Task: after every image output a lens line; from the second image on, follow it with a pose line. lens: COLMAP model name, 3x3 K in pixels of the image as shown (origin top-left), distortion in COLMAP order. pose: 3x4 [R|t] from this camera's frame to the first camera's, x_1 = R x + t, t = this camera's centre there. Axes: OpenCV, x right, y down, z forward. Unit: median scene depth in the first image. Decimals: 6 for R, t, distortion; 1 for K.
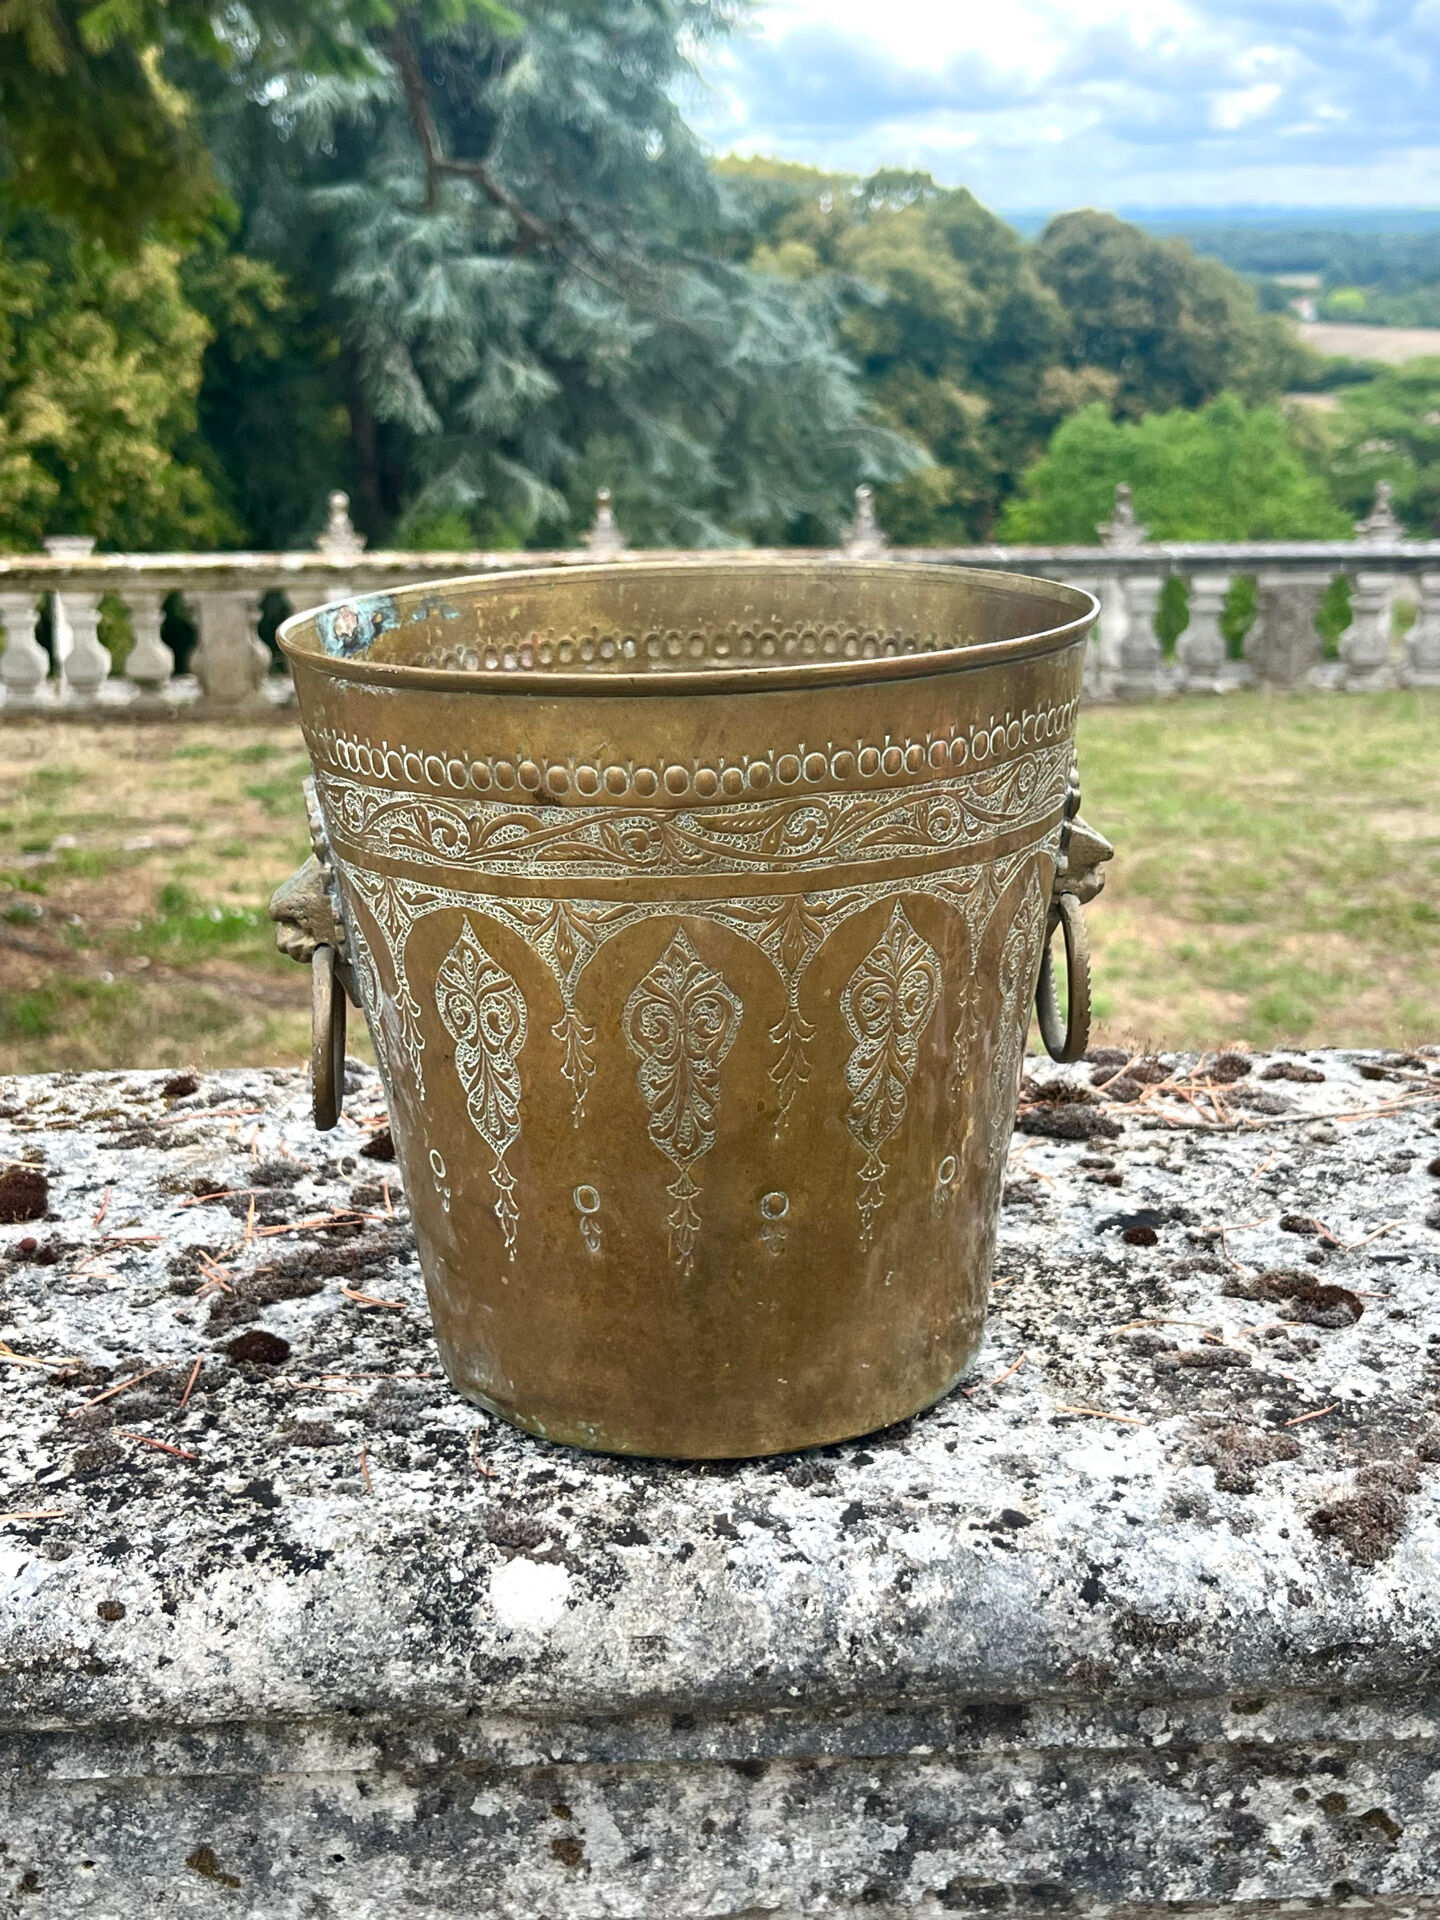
lens RADIAL K [[2511.1, 0, 705.7], [0, 2511.1, 890.1], [0, 0, 1]] dist [0.000806, 0.000000]
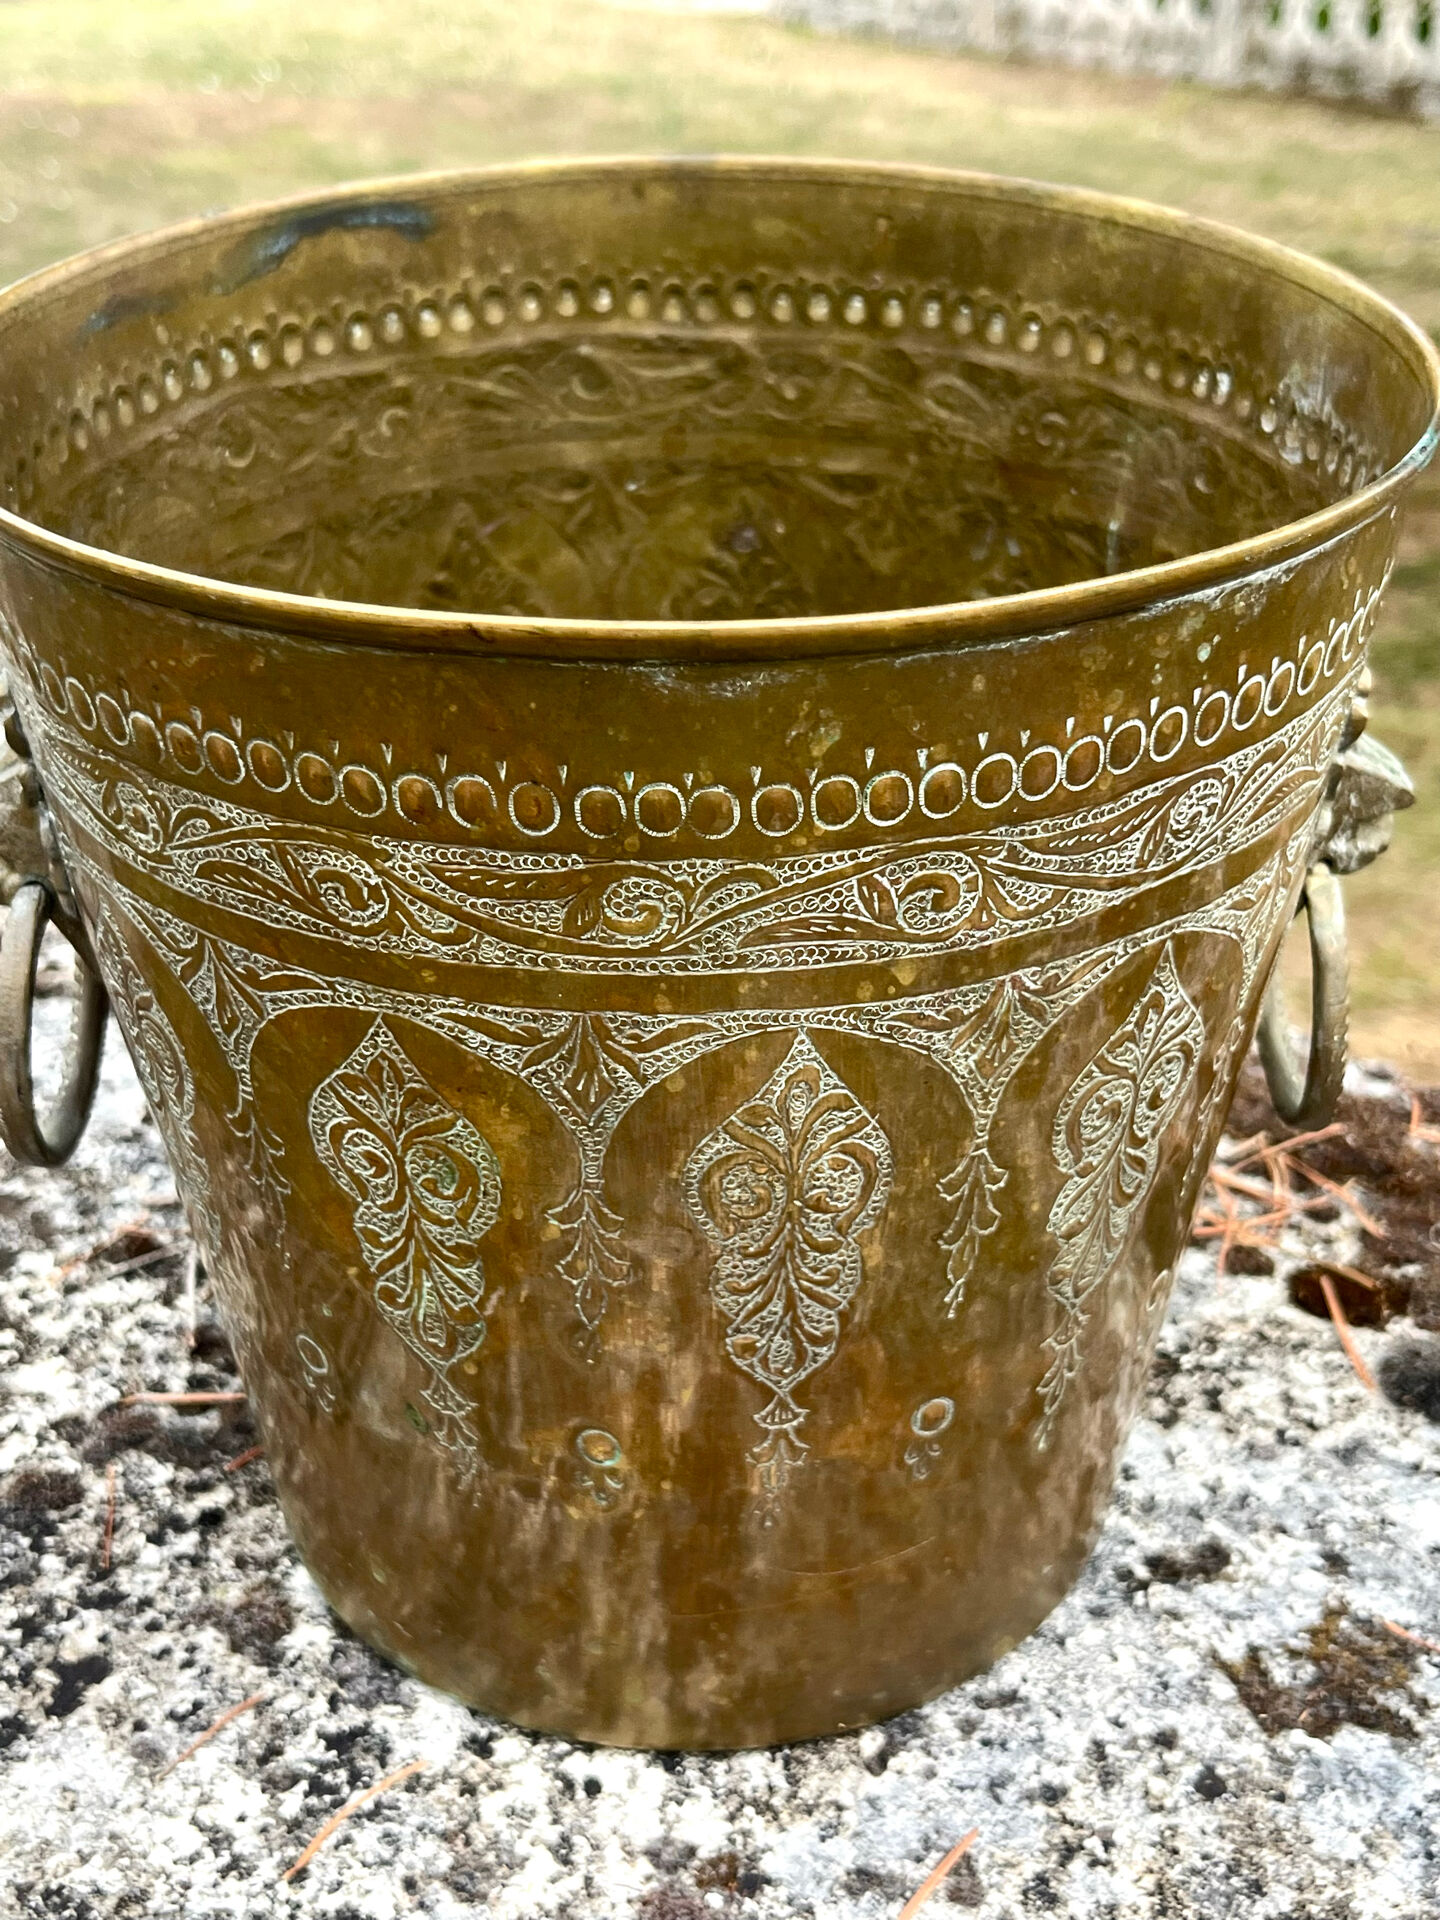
lens RADIAL K [[2511.1, 0, 691.4], [0, 2511.1, 954.7], [0, 0, 1]] dist [0.000806, 0.000000]
pose [[0.644924, 0.375511, -0.665632, 0.289807], [-0.208496, 0.924375, 0.319469, -0.177559], [0.735257, -0.067252, 0.674443, 0.680521]]
